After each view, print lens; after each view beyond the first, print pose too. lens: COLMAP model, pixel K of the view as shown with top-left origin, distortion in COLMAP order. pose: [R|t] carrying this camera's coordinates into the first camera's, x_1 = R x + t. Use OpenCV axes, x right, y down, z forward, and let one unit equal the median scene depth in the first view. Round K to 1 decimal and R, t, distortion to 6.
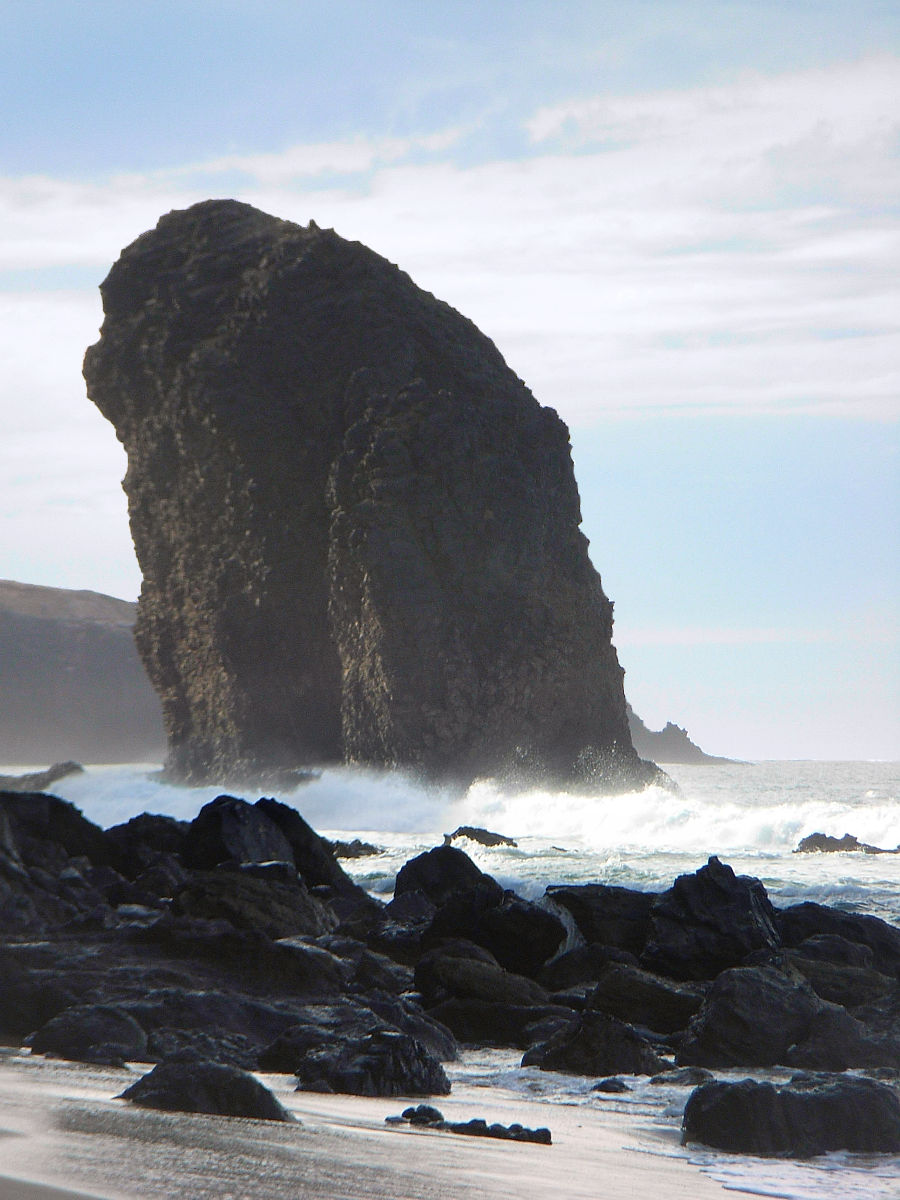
lens RADIAL K [[7004.0, 0, 439.3], [0, 7004.0, 590.3], [0, 0, 1]] dist [1.746383, 0.000000]
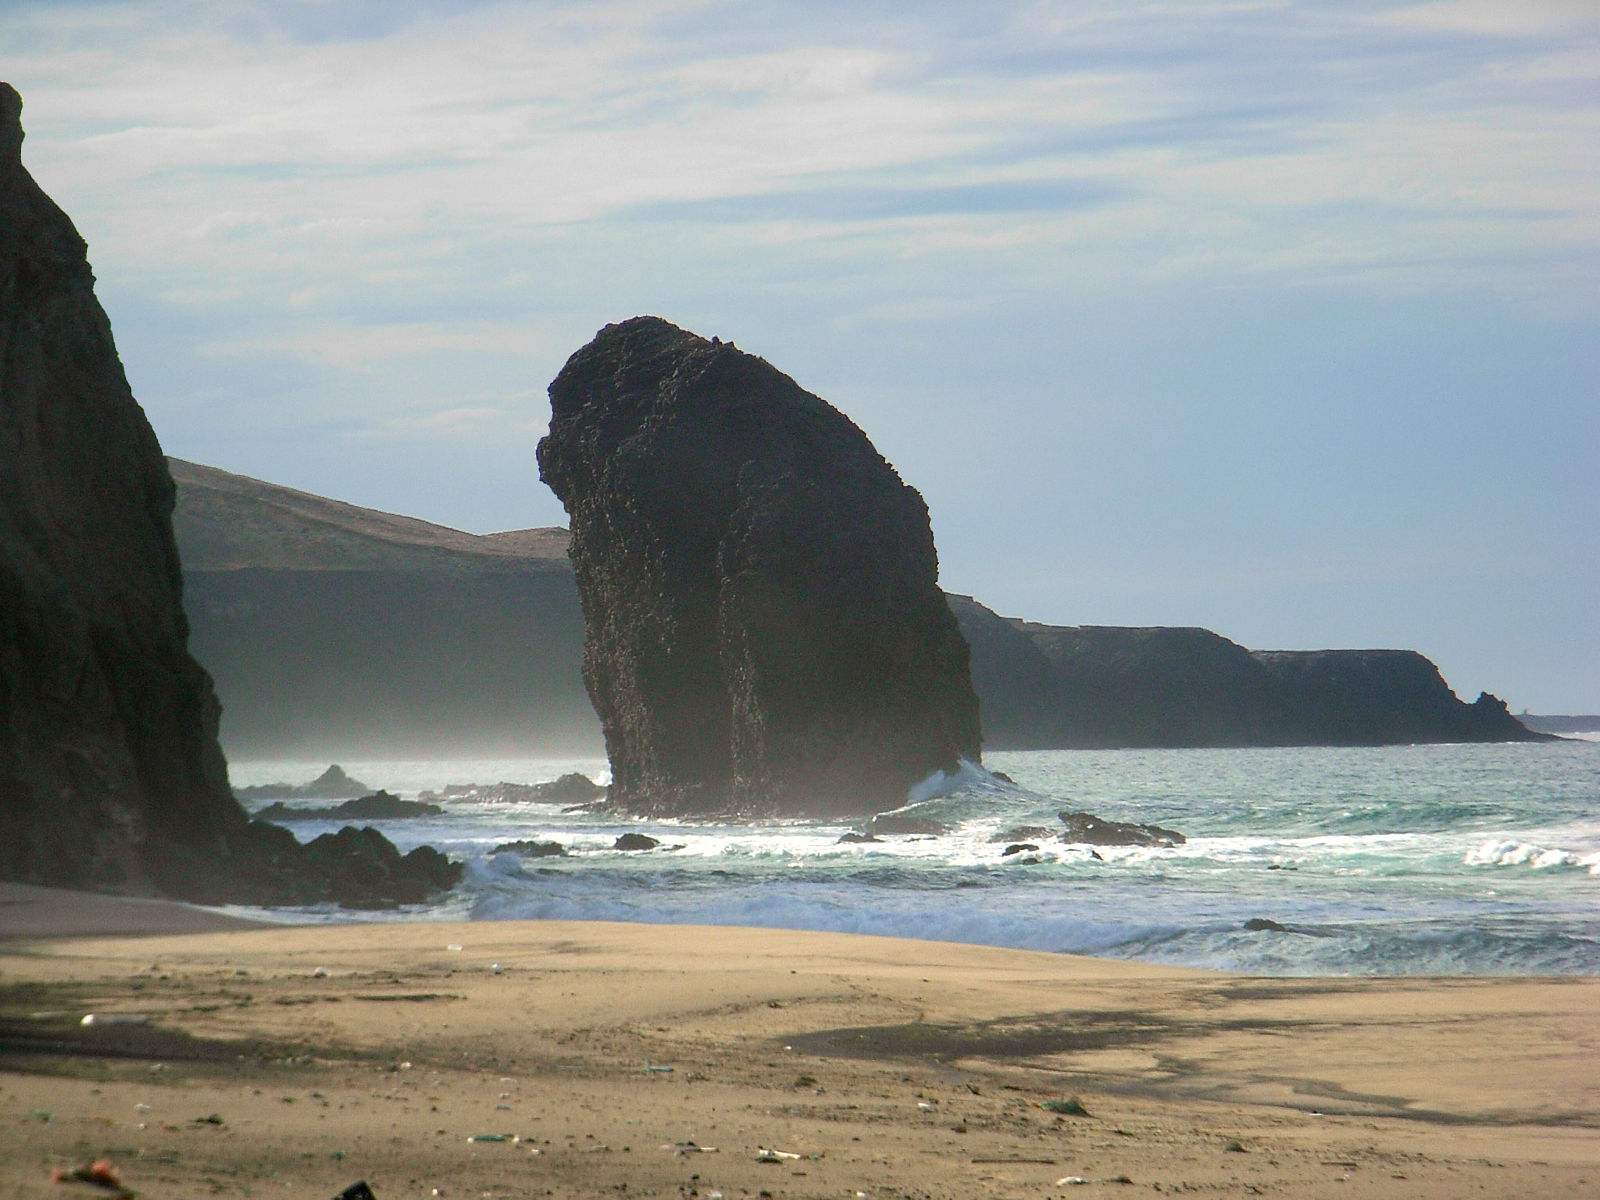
lens RADIAL K [[9338.7, 0, 805.3], [0, 9338.7, 610.1], [0, 0, 1]] dist [1.746383, 0.000000]
pose [[0.998406, -0.015564, -0.054255, 0.086889], [0.016147, 0.999816, 0.010338, -0.021867], [0.054084, -0.011198, 0.998474, -0.640890]]
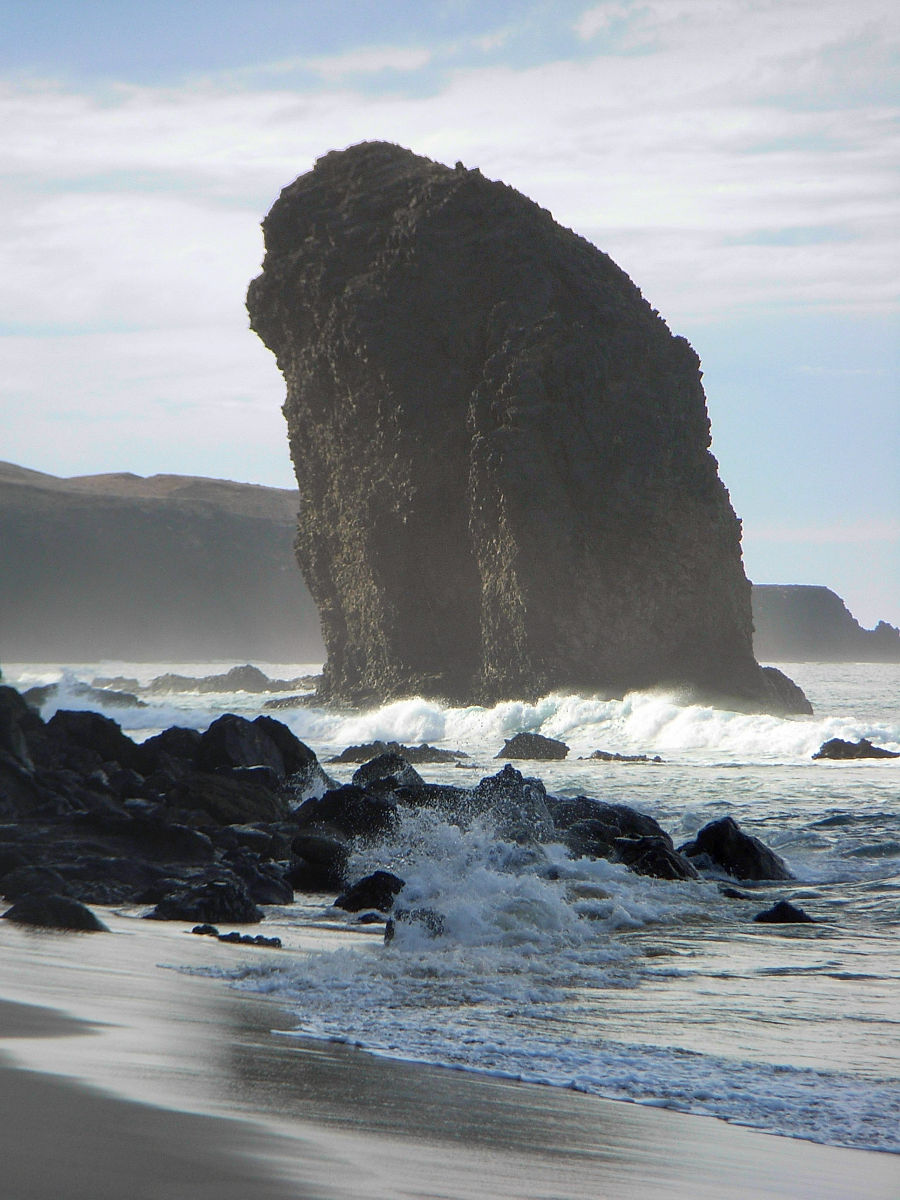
lens RADIAL K [[7004.0, 0, 450.4], [0, 7004.0, 605.6], [0, 0, 1]] dist [1.746383, 0.000000]
pose [[0.999558, 0.000969, -0.029722, 0.012840], [-0.000470, 0.999859, 0.016783, -0.003214], [0.029734, -0.016761, 0.999417, -0.073773]]
